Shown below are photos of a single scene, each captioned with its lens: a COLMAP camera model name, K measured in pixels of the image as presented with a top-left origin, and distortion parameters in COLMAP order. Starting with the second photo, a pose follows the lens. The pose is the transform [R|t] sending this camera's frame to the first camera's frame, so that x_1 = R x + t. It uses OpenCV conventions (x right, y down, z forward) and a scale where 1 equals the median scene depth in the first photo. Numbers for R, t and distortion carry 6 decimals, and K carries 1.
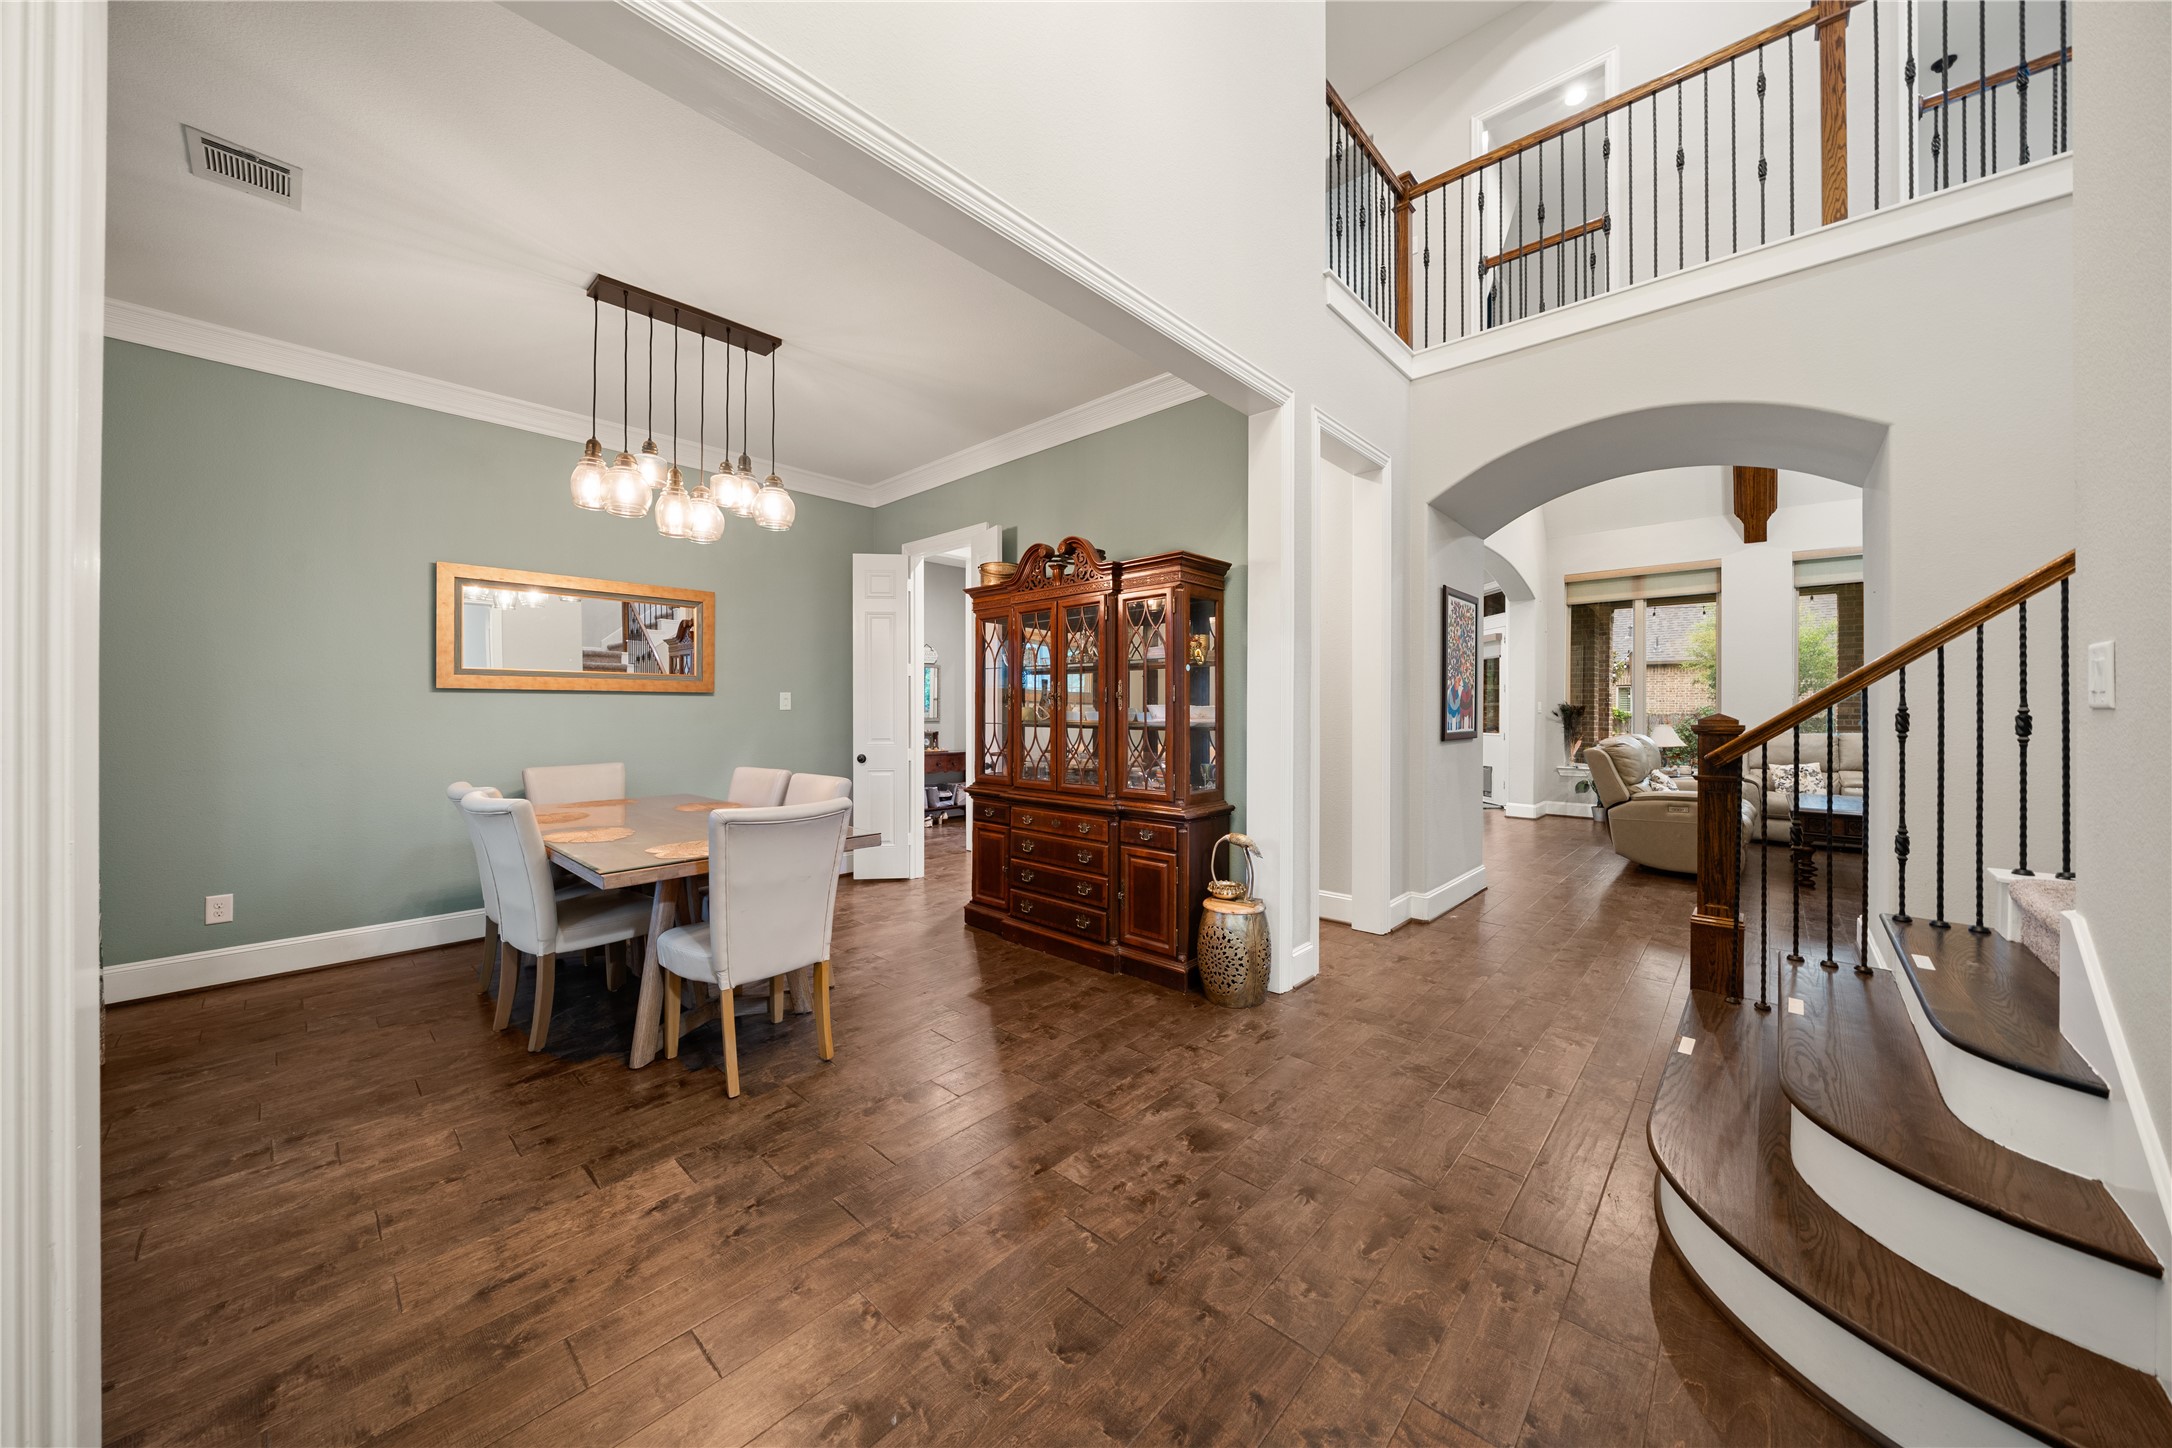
lens RADIAL K [[743.3, 0, 1048.8], [0, 743.3, 713.1], [0, 0, 1]] dist [-0.000280, 0.000074]
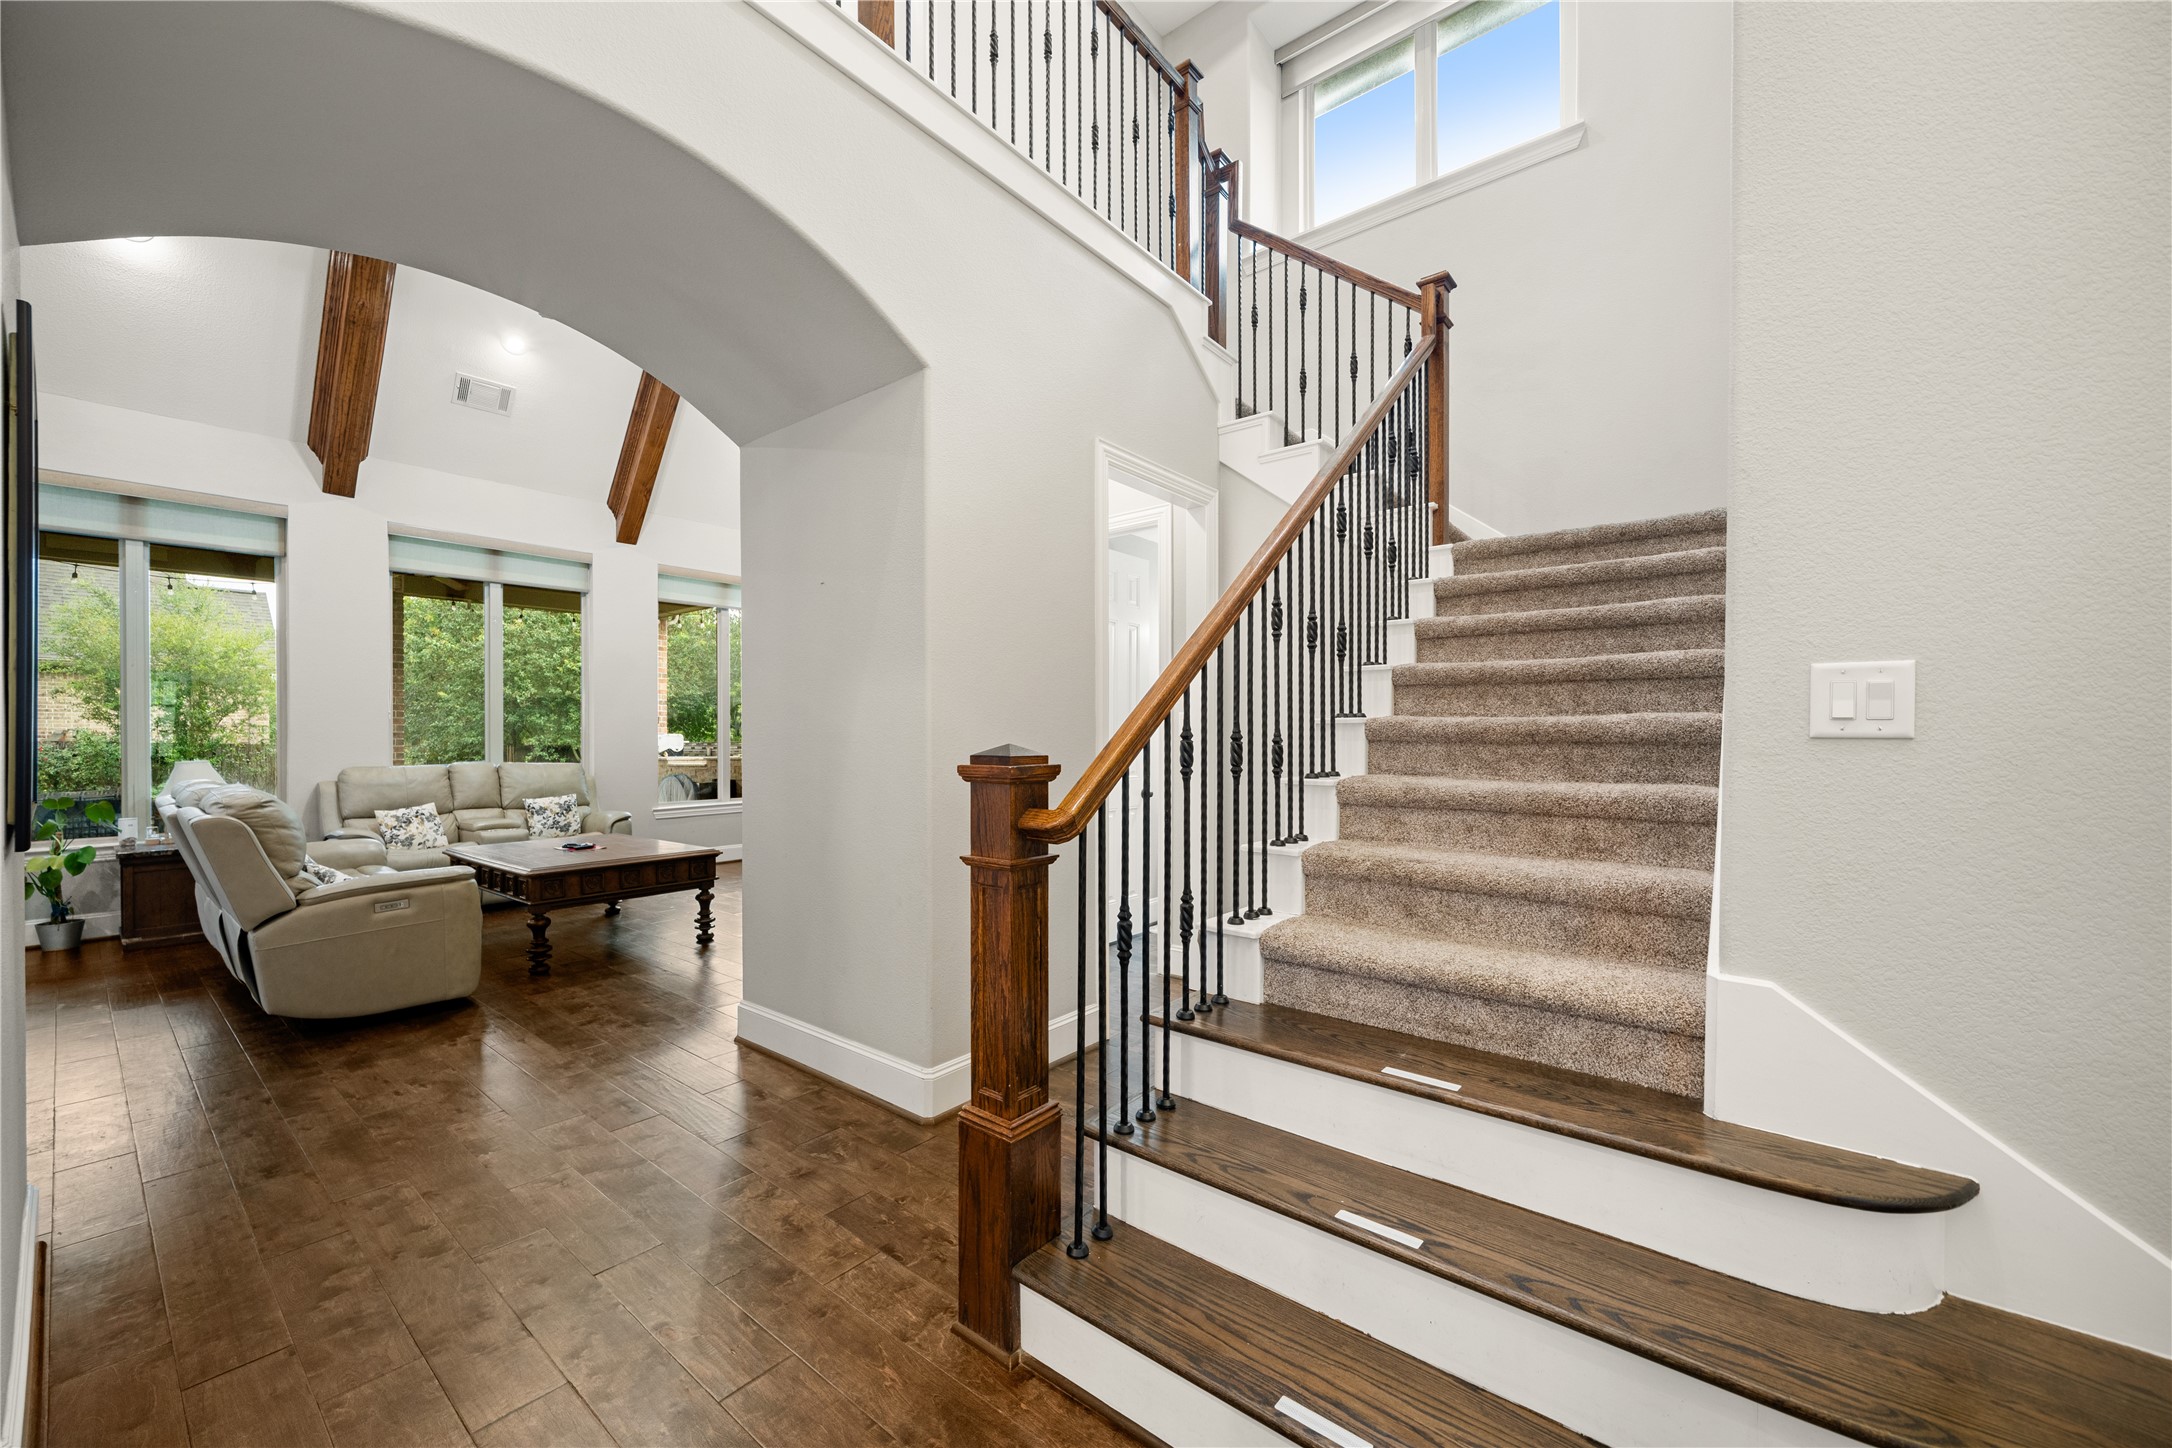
lens RADIAL K [[848.5, 0, 1086.0], [0, 848.5, 724.0], [0, 0, 1]] dist [0.003492, 0.000062]
pose [[-0.106780, 0.012459, 0.994205, 0.286139], [0.001511, 0.999922, -0.012368, -0.016505], [-0.994282, 0.000181, -0.106790, 1.336009]]
